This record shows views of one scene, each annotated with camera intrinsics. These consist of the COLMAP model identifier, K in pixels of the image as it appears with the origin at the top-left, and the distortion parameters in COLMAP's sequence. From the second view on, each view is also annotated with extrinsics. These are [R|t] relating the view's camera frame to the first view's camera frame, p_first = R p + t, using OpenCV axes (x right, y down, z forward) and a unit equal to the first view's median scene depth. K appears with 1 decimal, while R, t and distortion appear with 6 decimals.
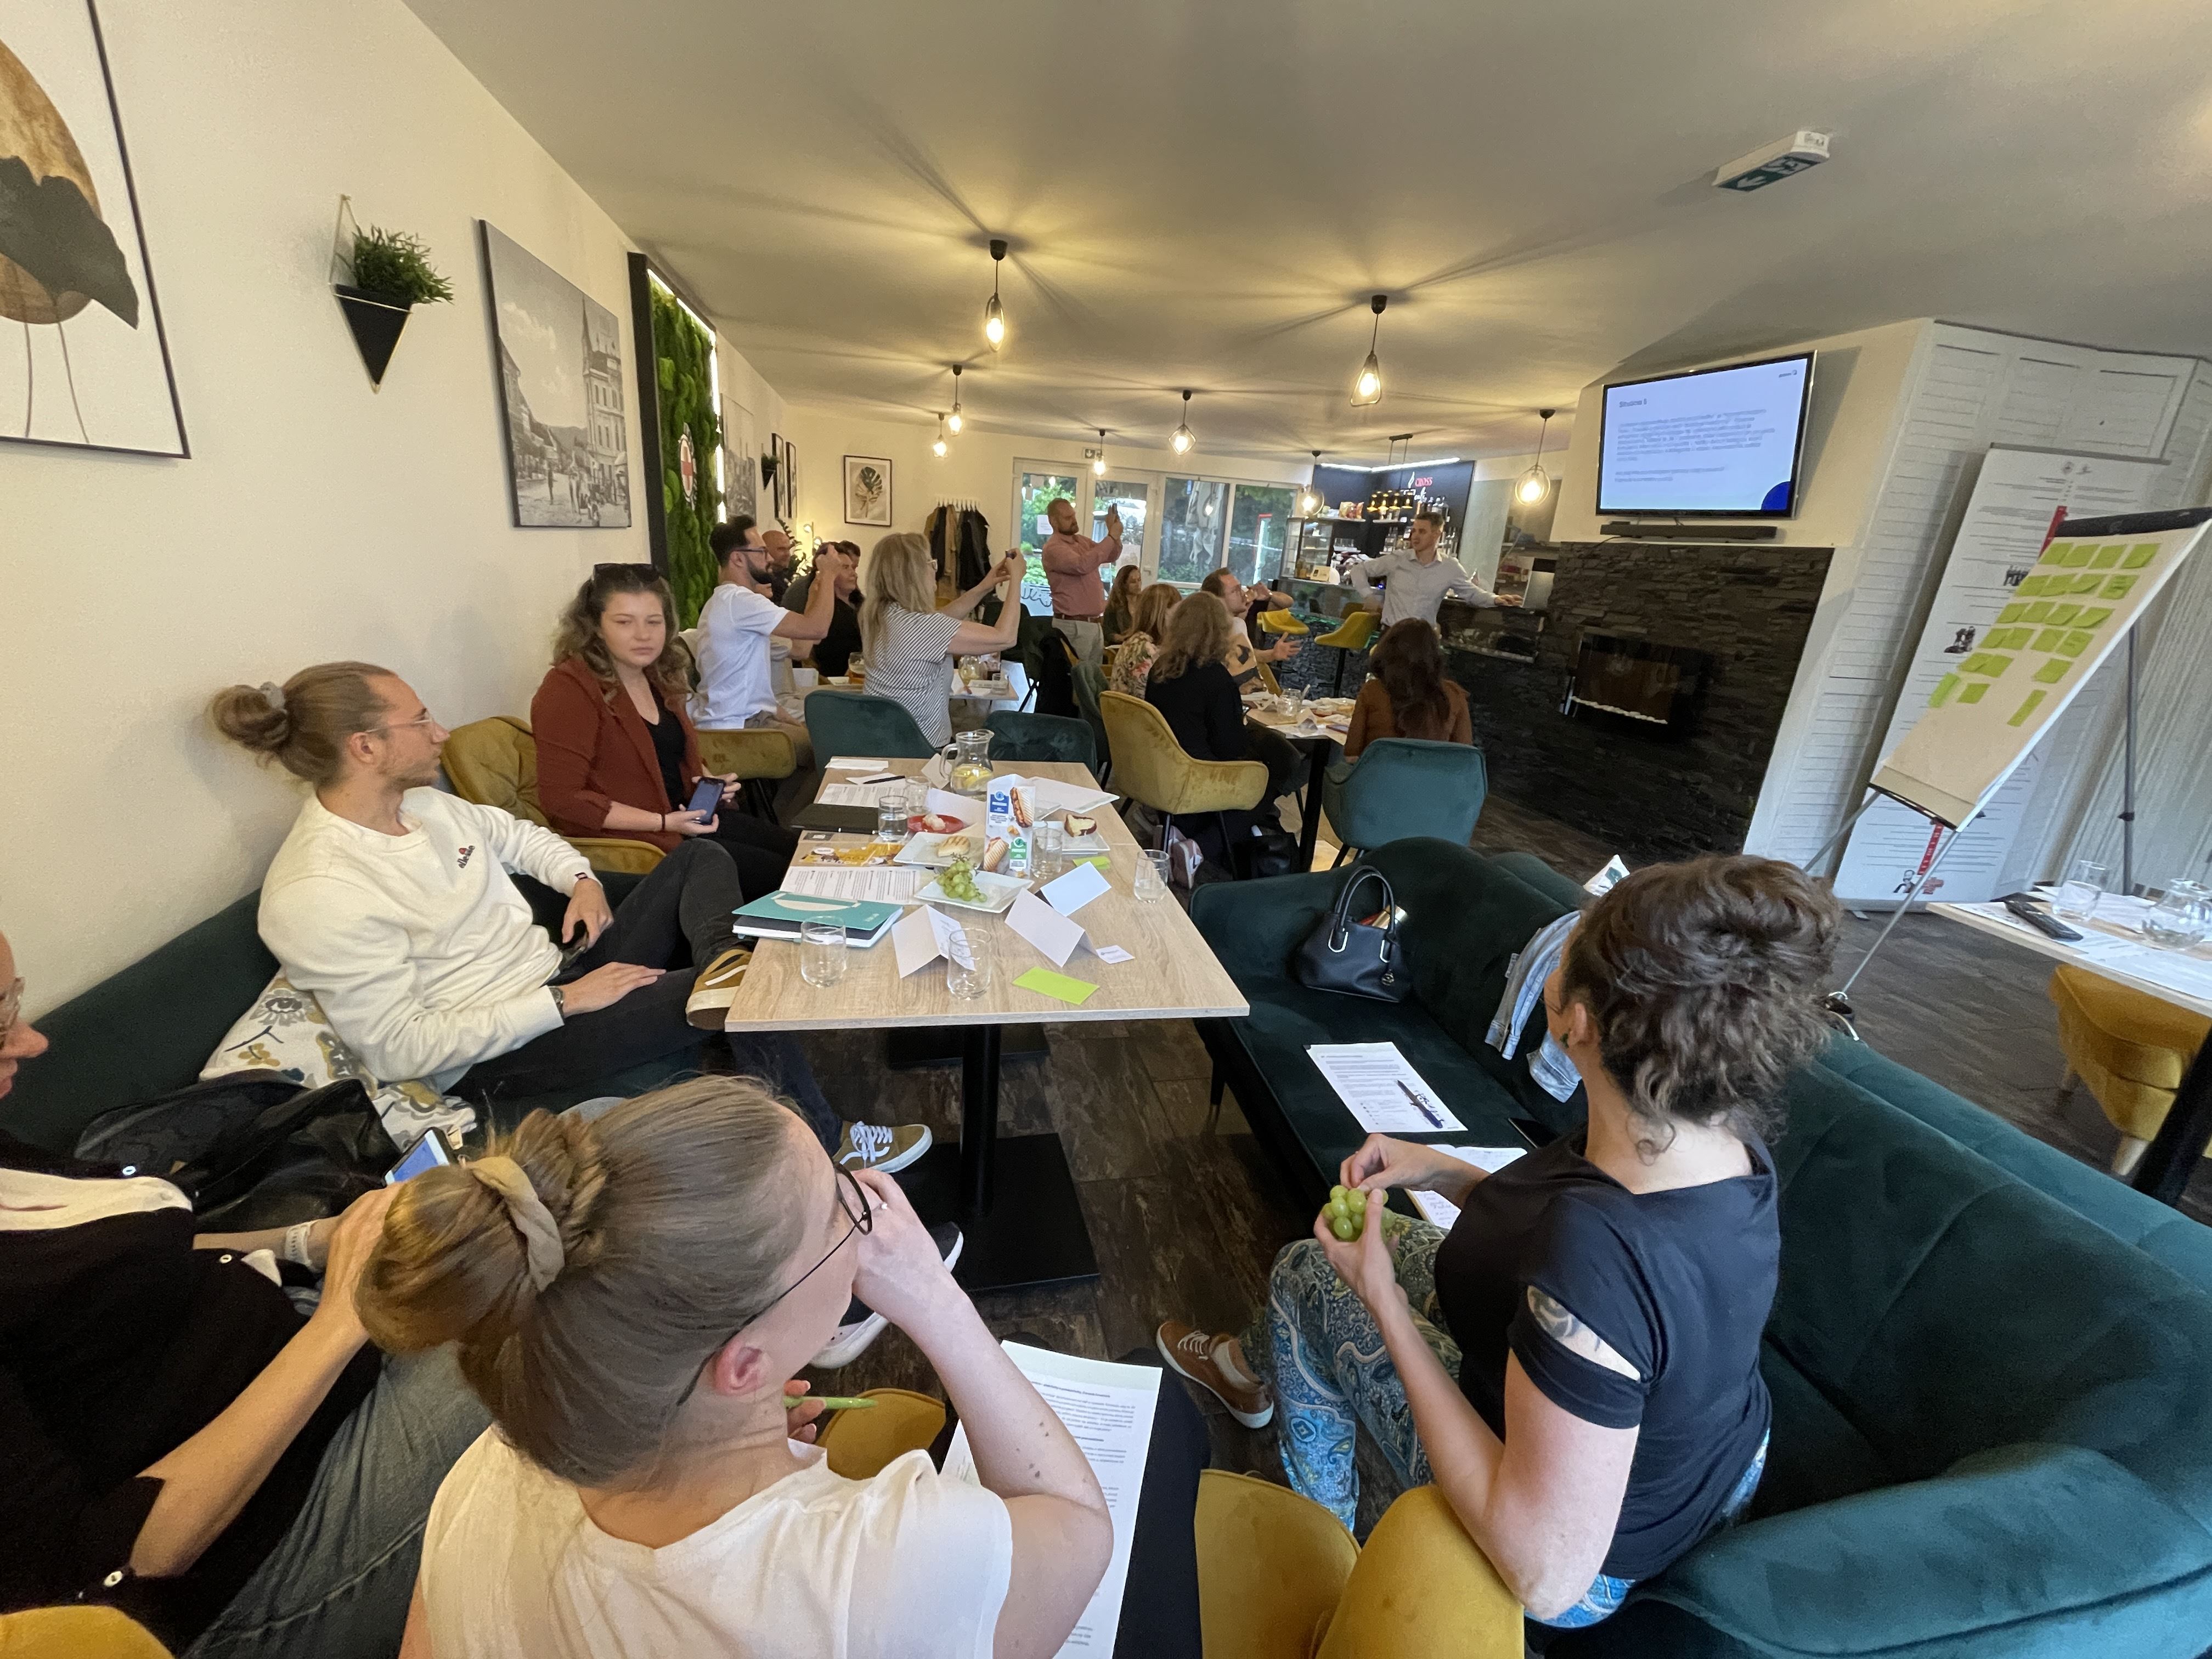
lens RADIAL K [[892.1, 0, 1098.0], [0, 892.1, 826.8], [0, 0, 1]] dist [-0.002740, -0.000264]
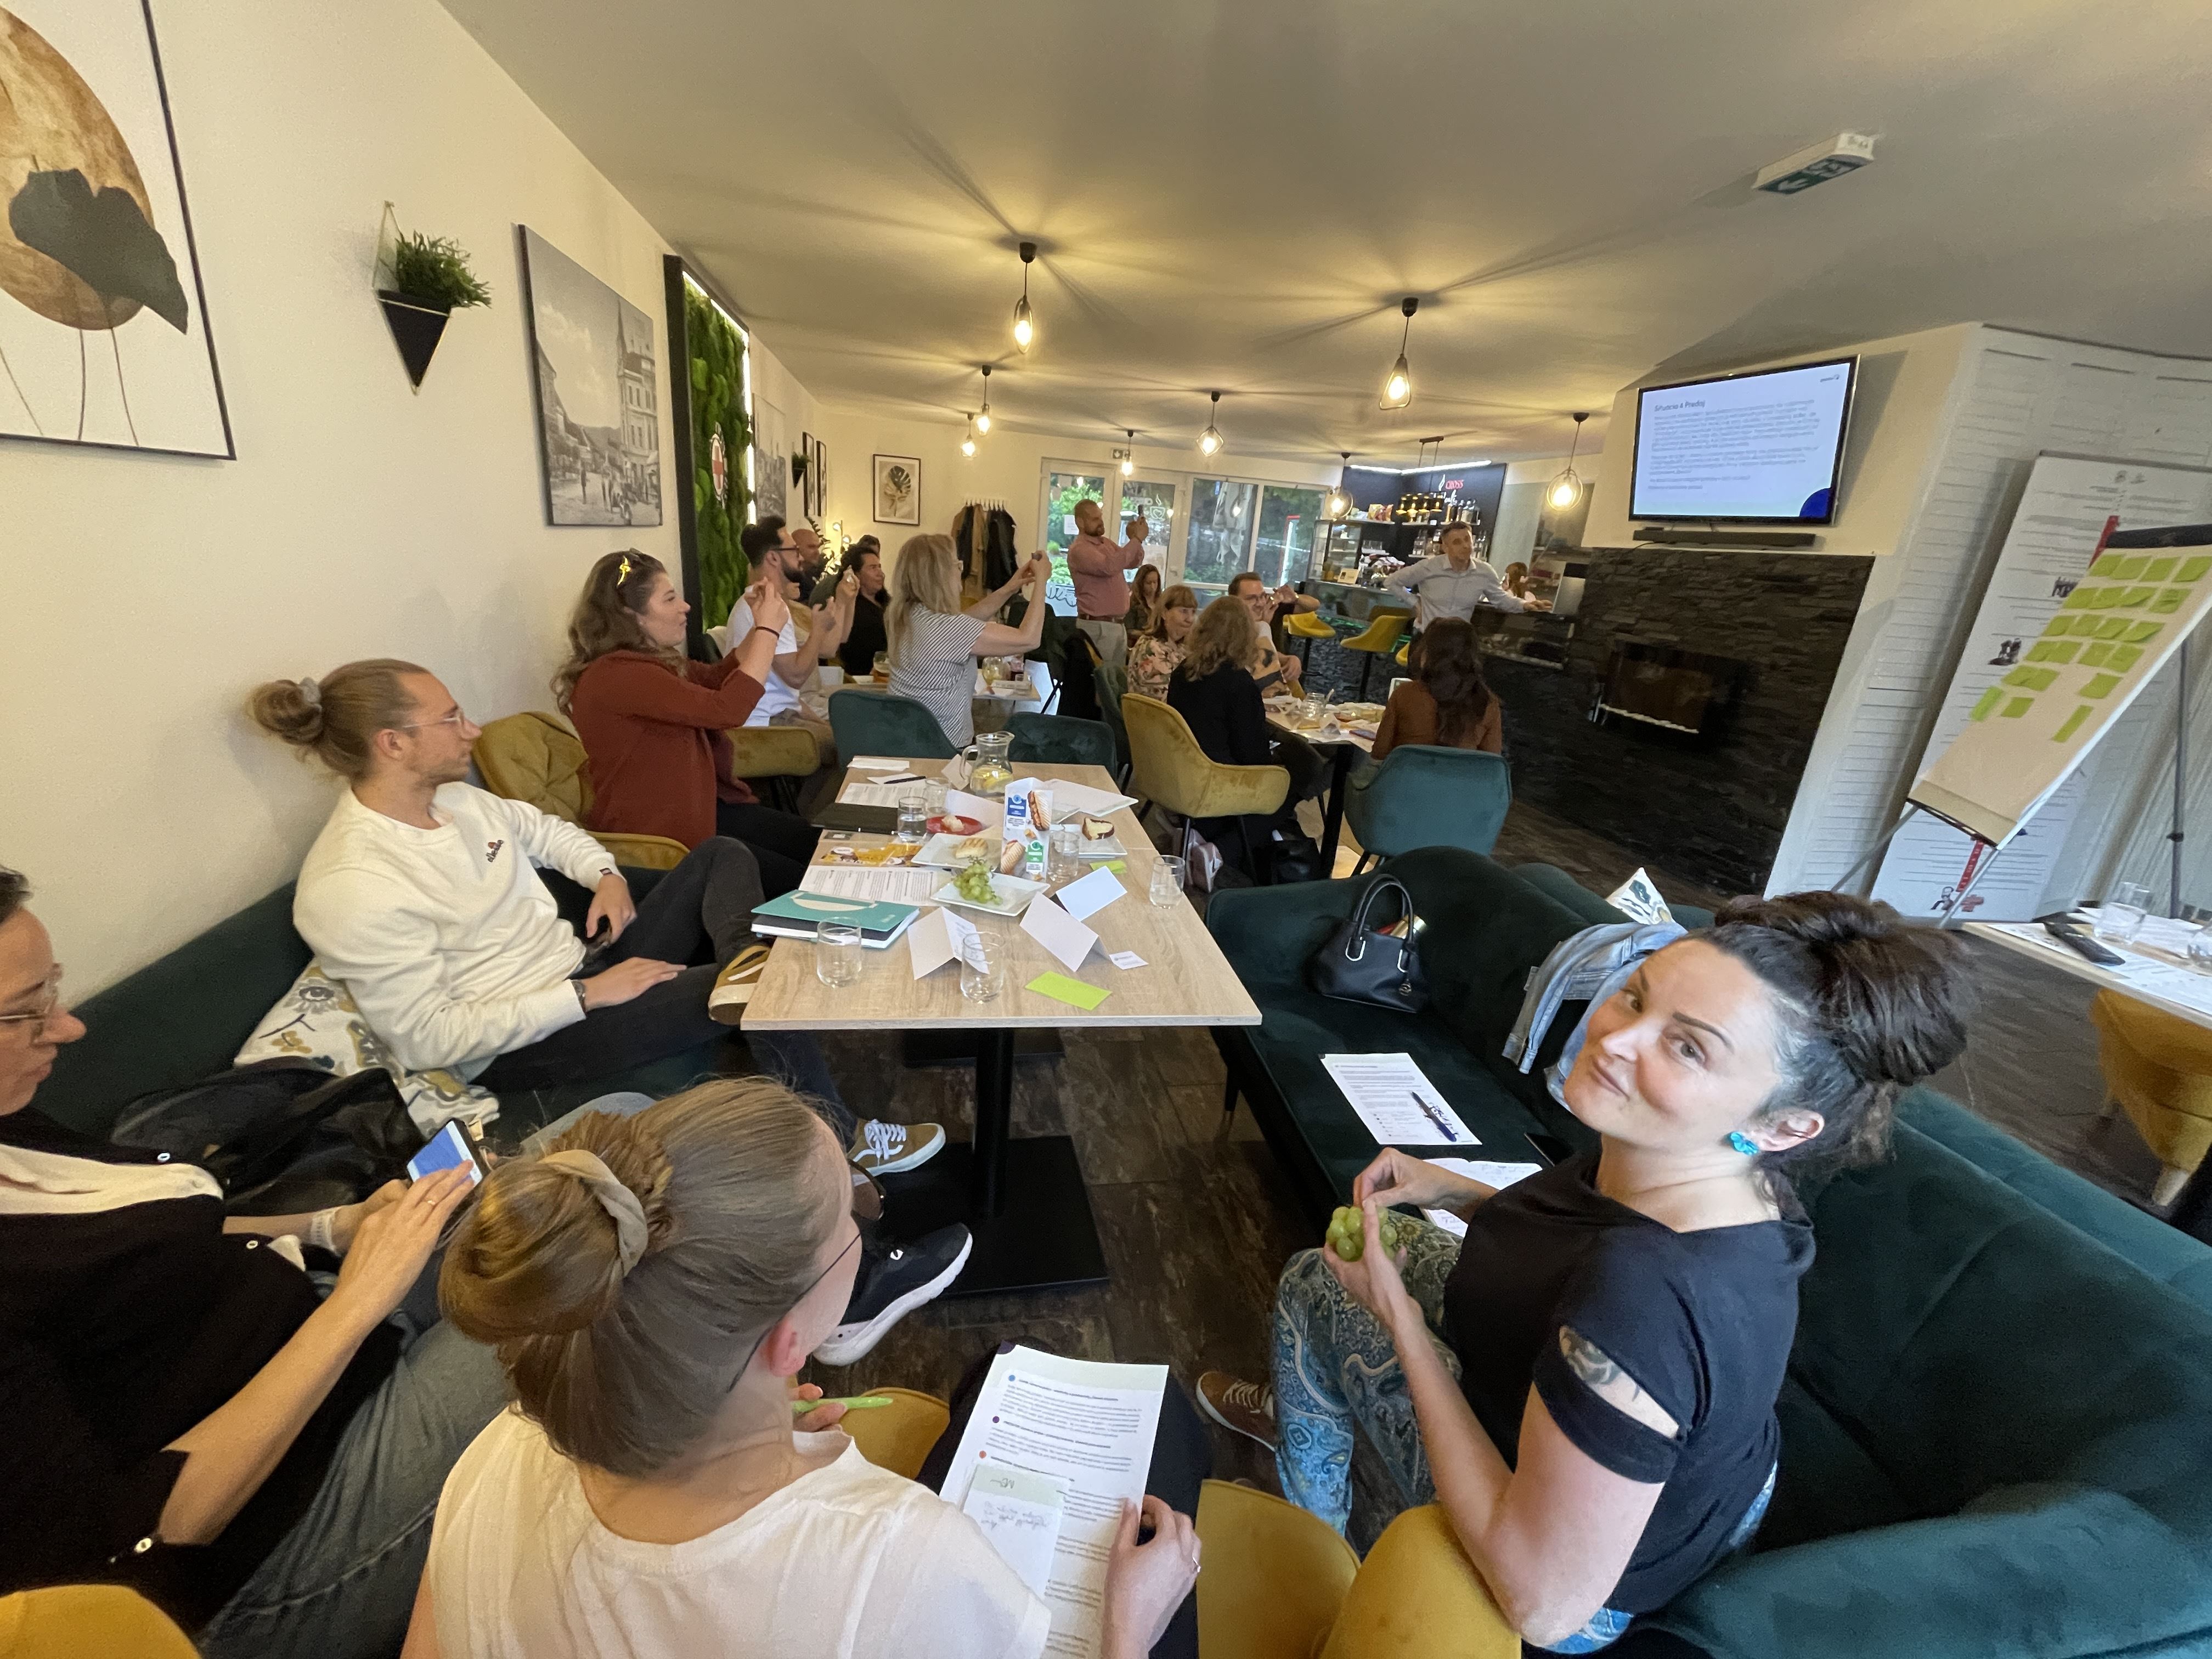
lens RADIAL K [[892.1, 0, 1098.0], [0, 892.1, 826.8], [0, 0, 1]] dist [-0.002740, -0.000264]
pose [[0.999531, 0.016507, -0.025789, 0.004088], [-0.016490, 0.999864, 0.000894, -0.003470], [0.025800, -0.000468, 0.999667, -0.001102]]
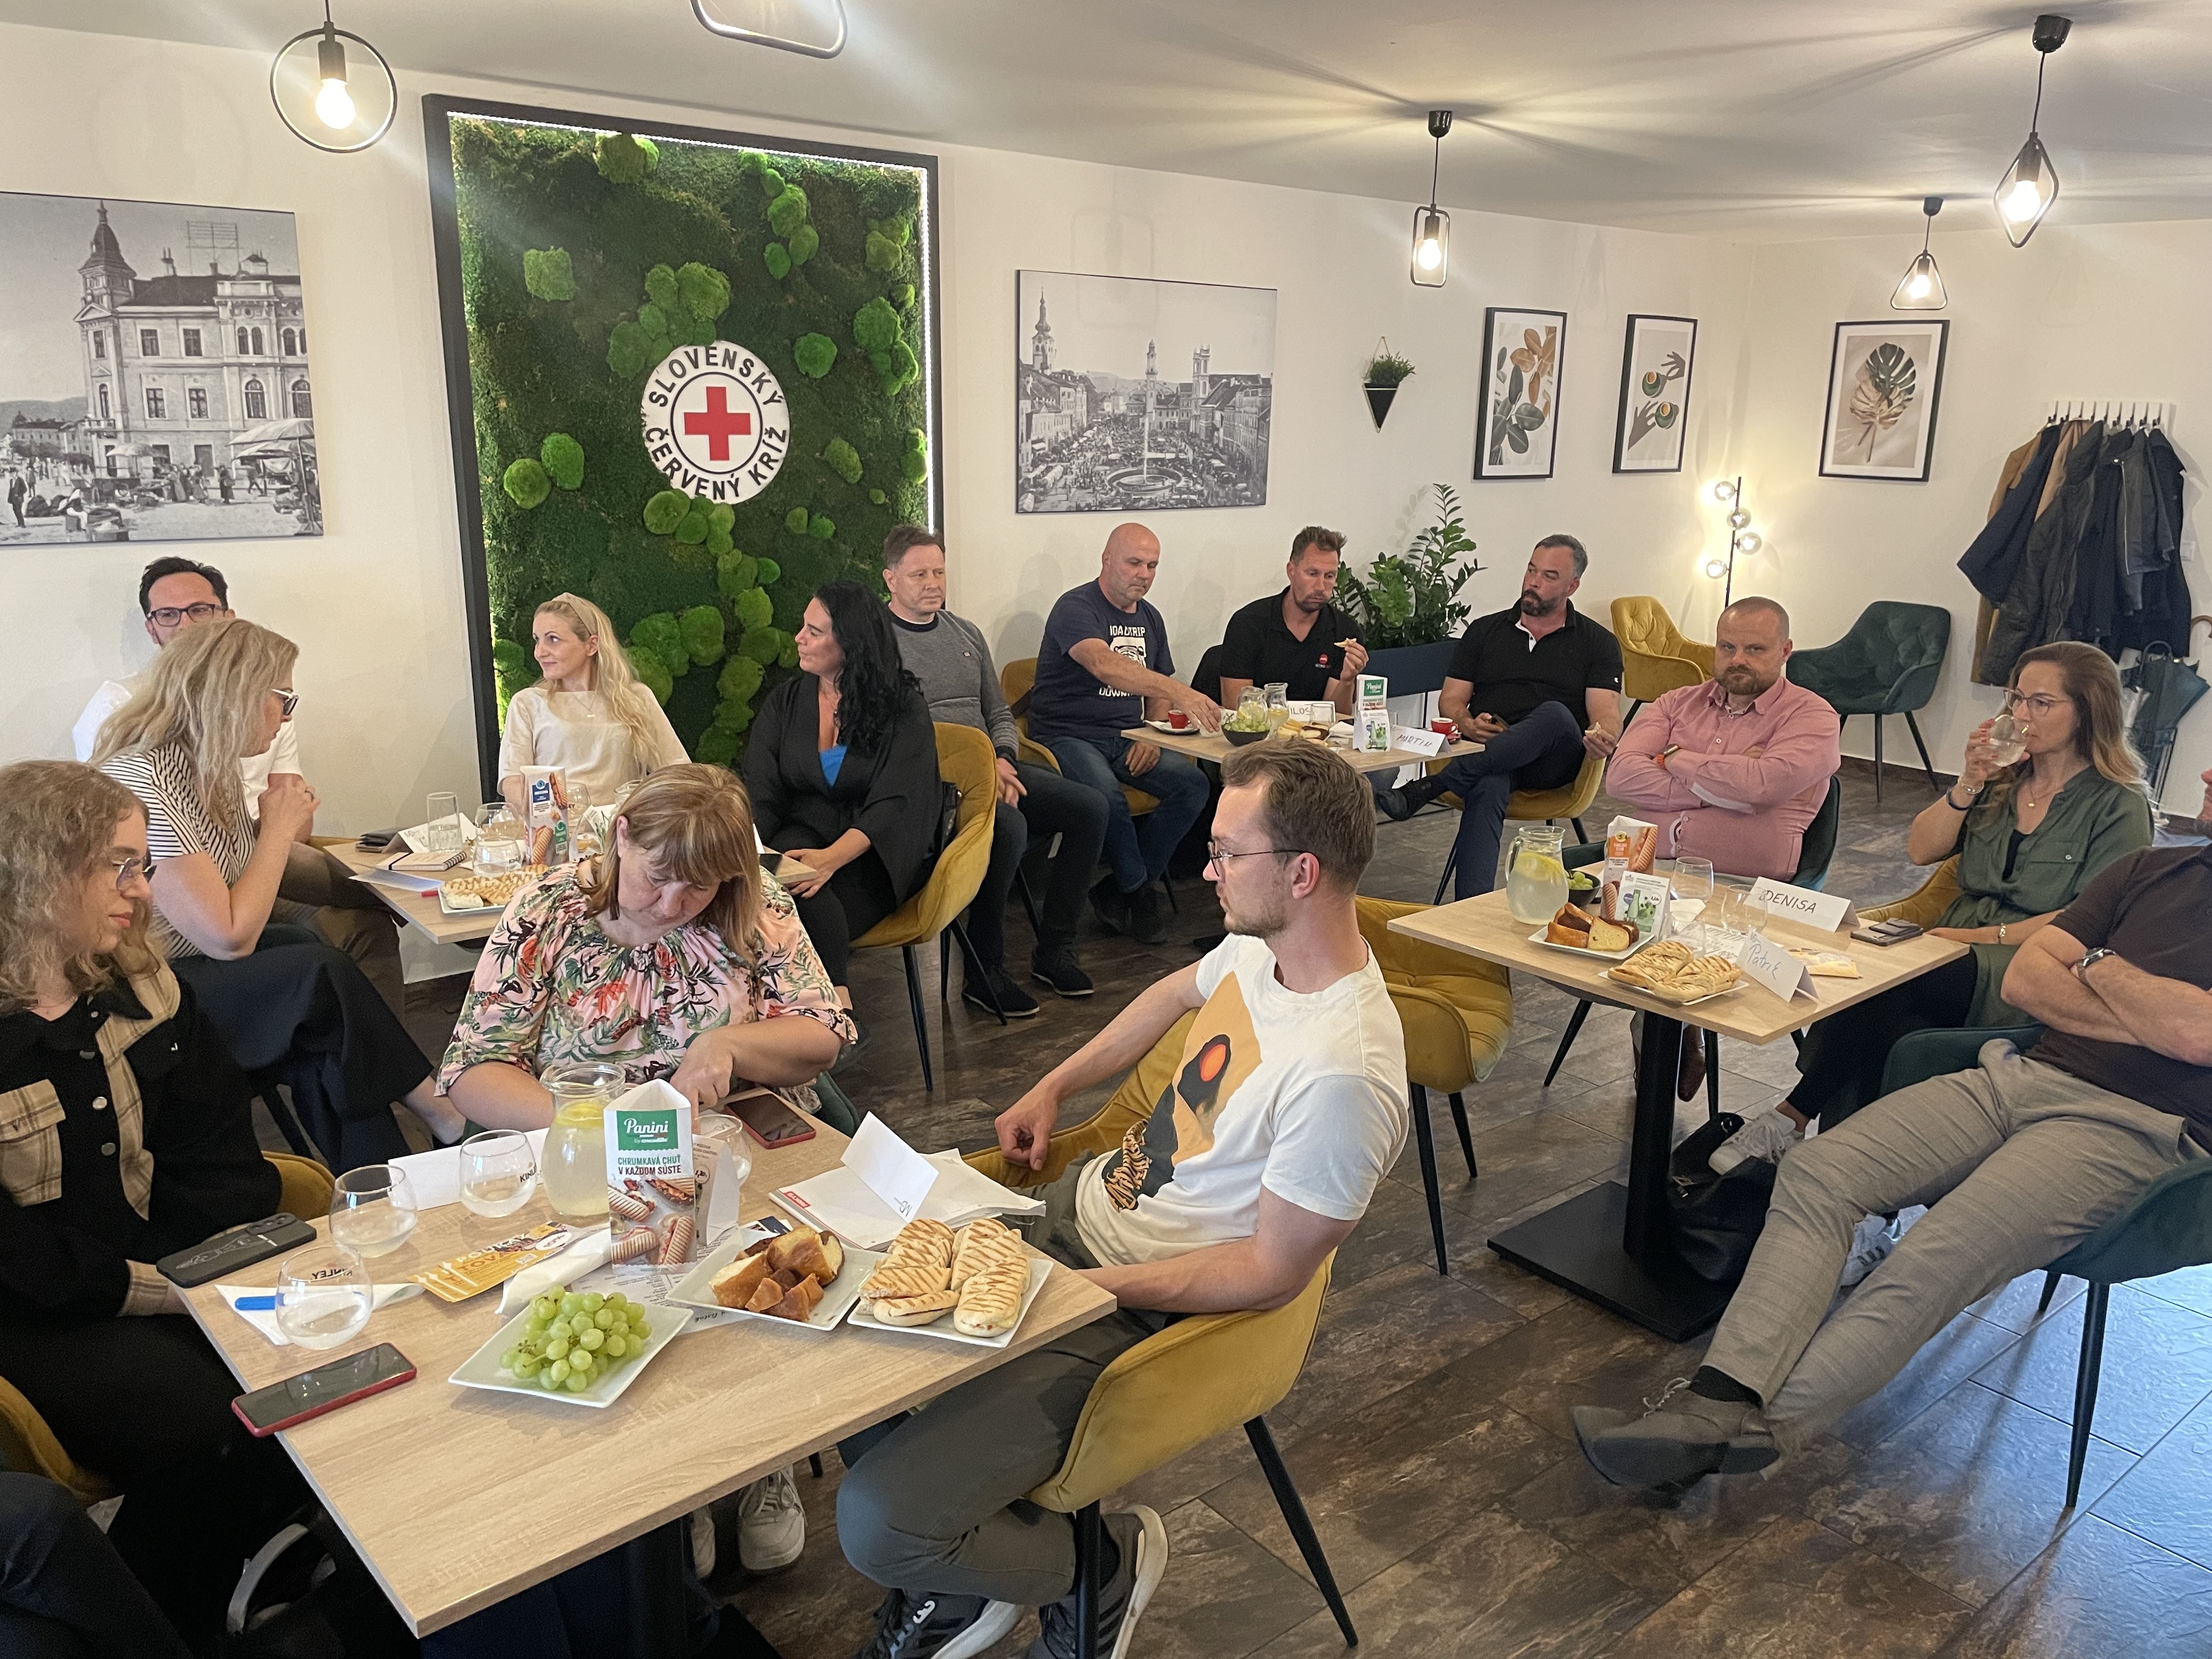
lens RADIAL K [[1642.6, 0, 1112.1], [0, 1642.6, 814.4], [0, 0, 1]] dist [0.090510, -0.117905]
pose [[0.458306, 0.155668, -0.875056, 0.919106], [-0.257192, 0.965649, 0.037081, -0.399774], [0.850769, 0.208063, 0.482599, 1.138303]]
